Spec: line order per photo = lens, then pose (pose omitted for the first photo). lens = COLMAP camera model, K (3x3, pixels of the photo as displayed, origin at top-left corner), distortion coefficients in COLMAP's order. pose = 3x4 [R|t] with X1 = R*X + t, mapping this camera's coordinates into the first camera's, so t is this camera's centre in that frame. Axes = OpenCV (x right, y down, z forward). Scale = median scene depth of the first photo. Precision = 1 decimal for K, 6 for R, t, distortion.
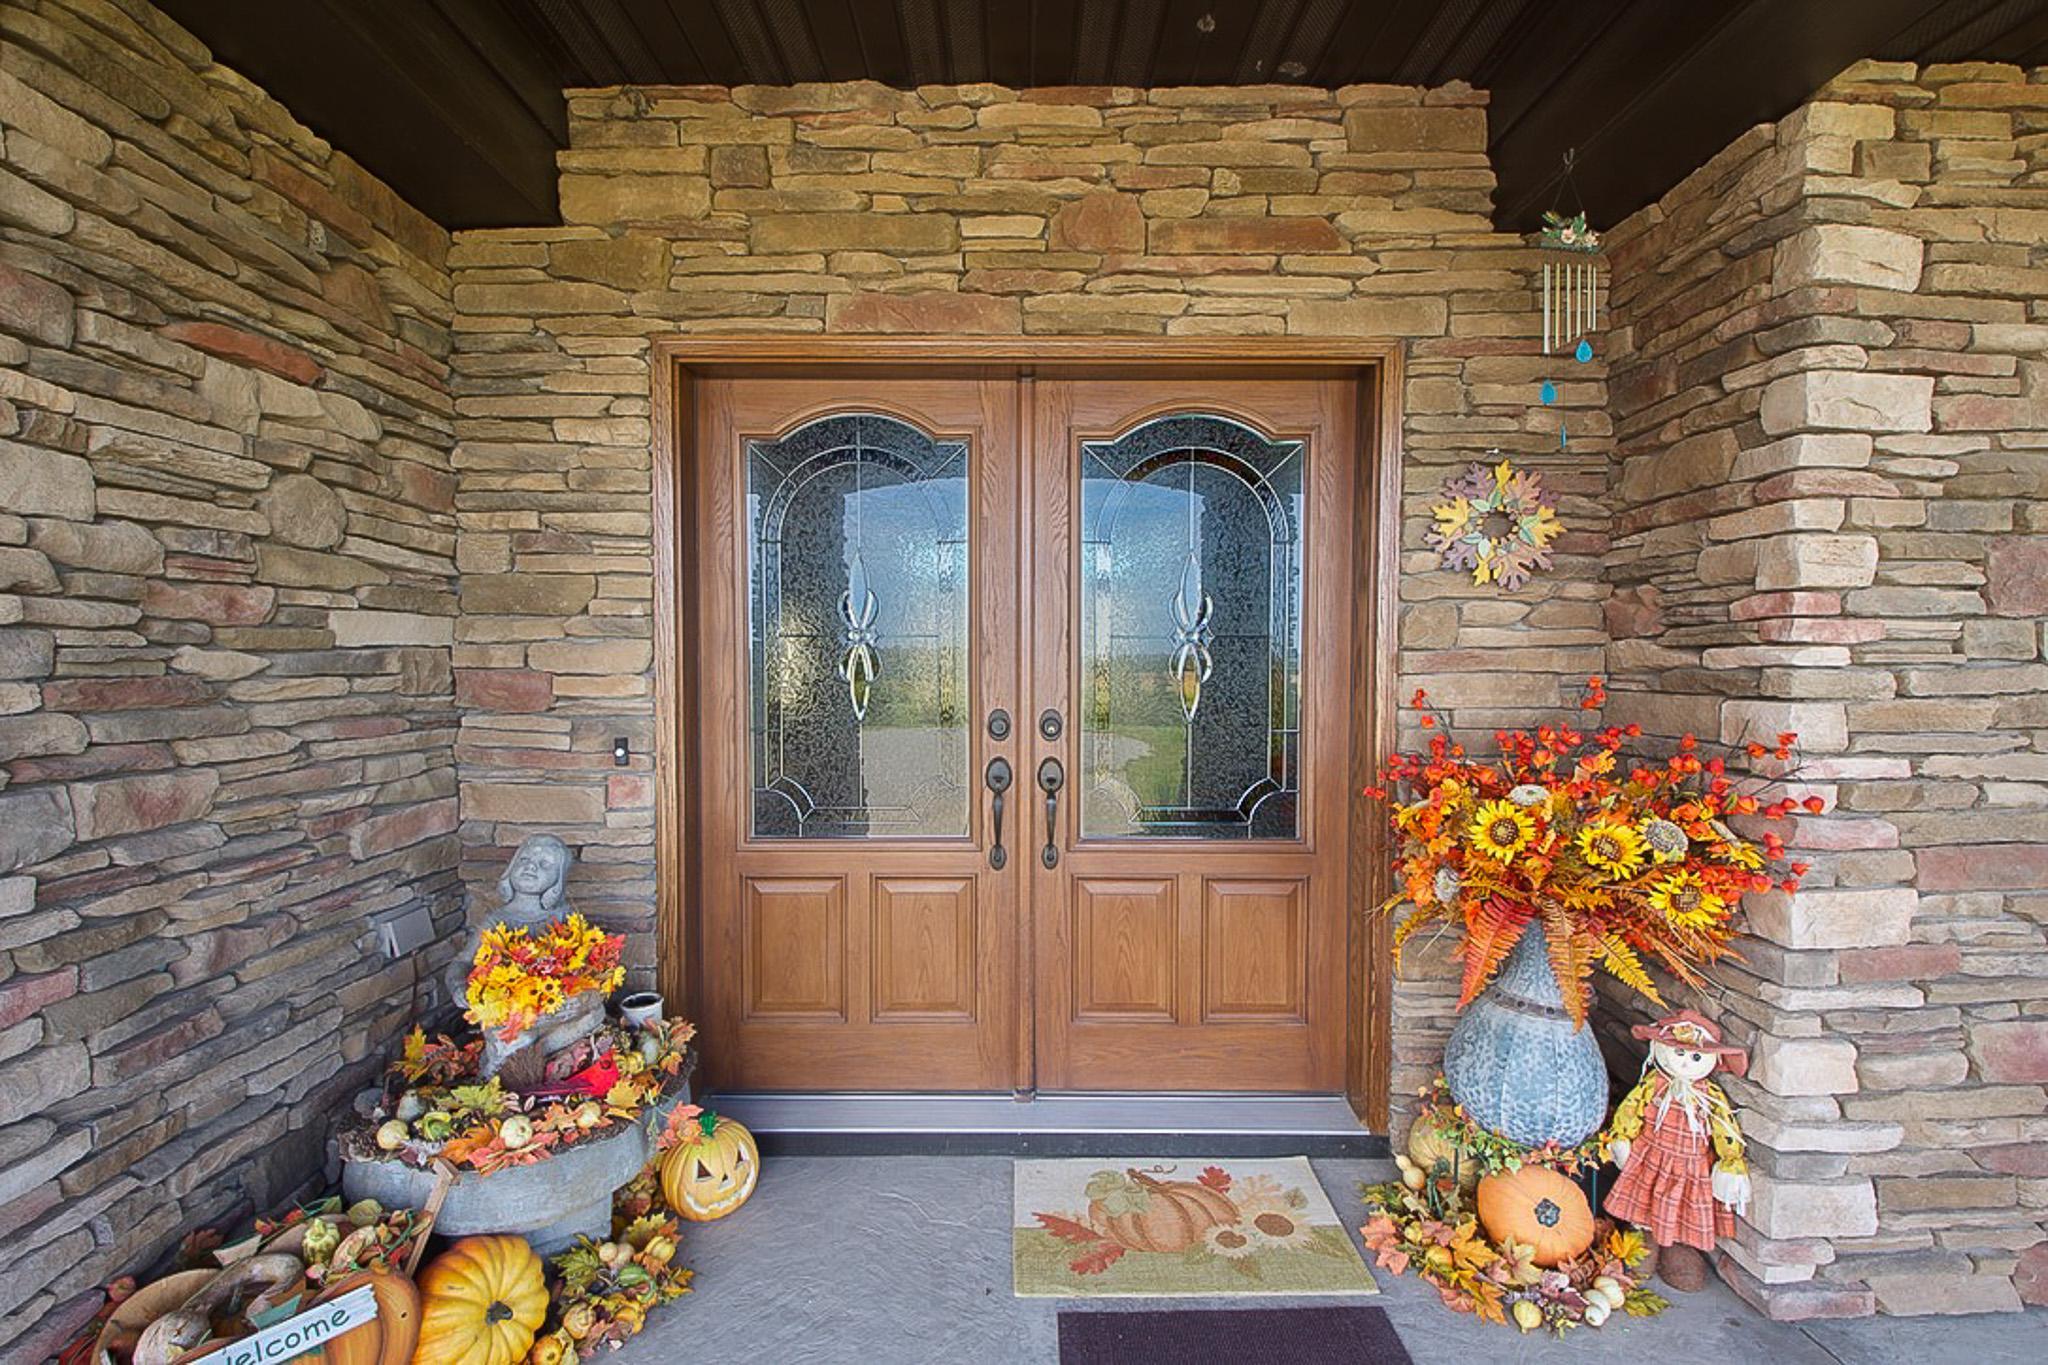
lens RADIAL K [[902.0, 0, 1024.0], [0, 902.0, 682.5], [0, 0, 1]] dist [0.001002, -0.022443]
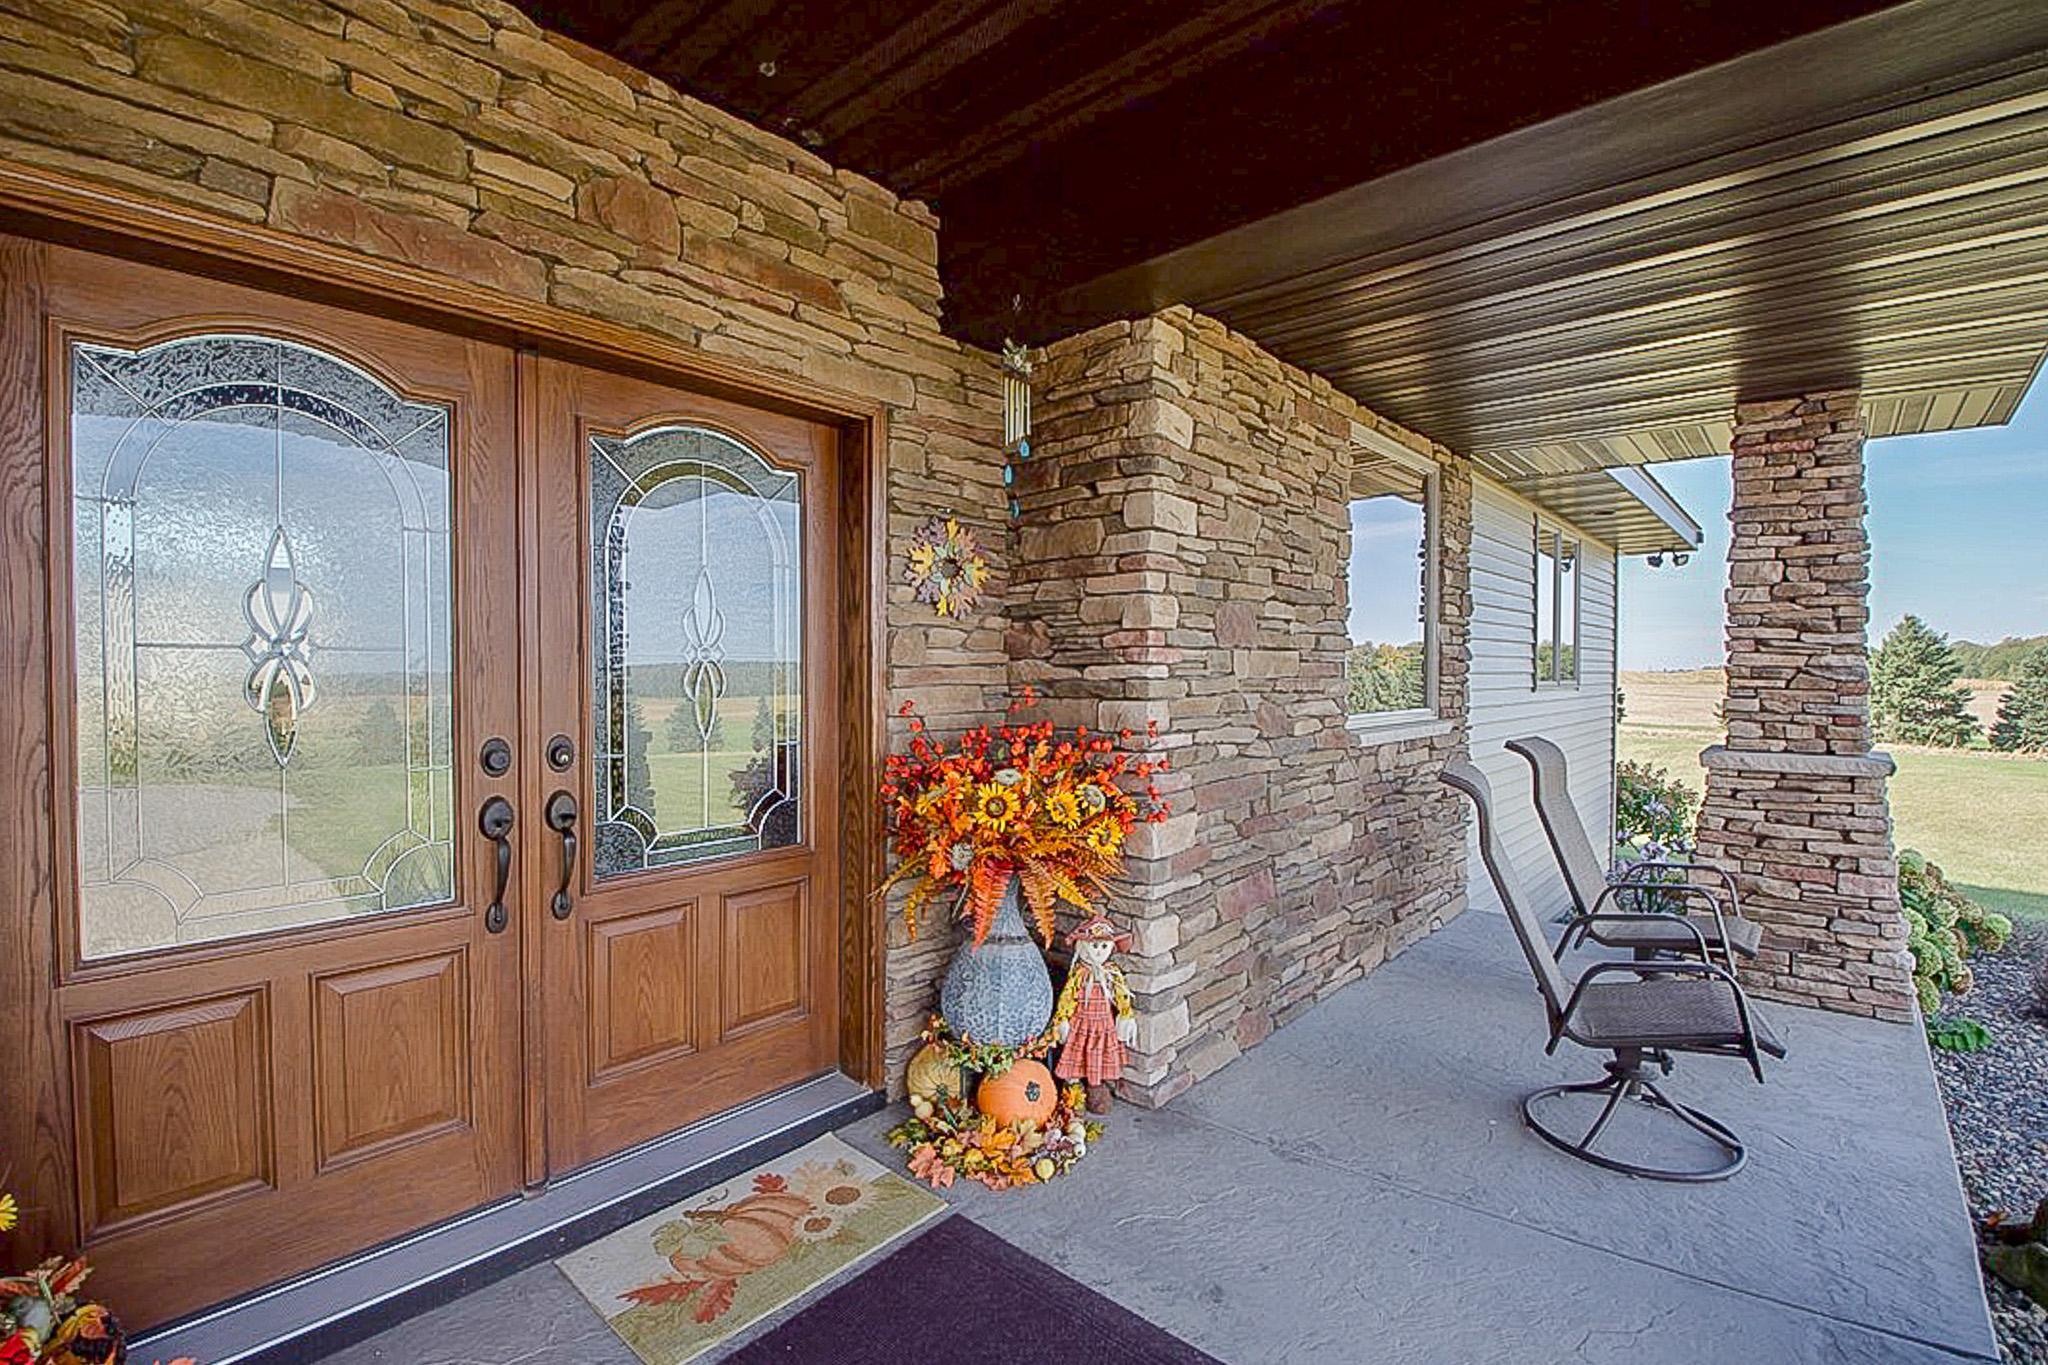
lens RADIAL K [[912.1, 0, 1024.0], [0, 912.1, 682.5], [0, 0, 1]] dist [0.016027, -0.035796]
pose [[0.657621, -0.011796, 0.753257, -0.395034], [0.025785, 0.999644, -0.006857, -0.004126], [-0.752908, 0.023932, 0.657691, 0.090907]]
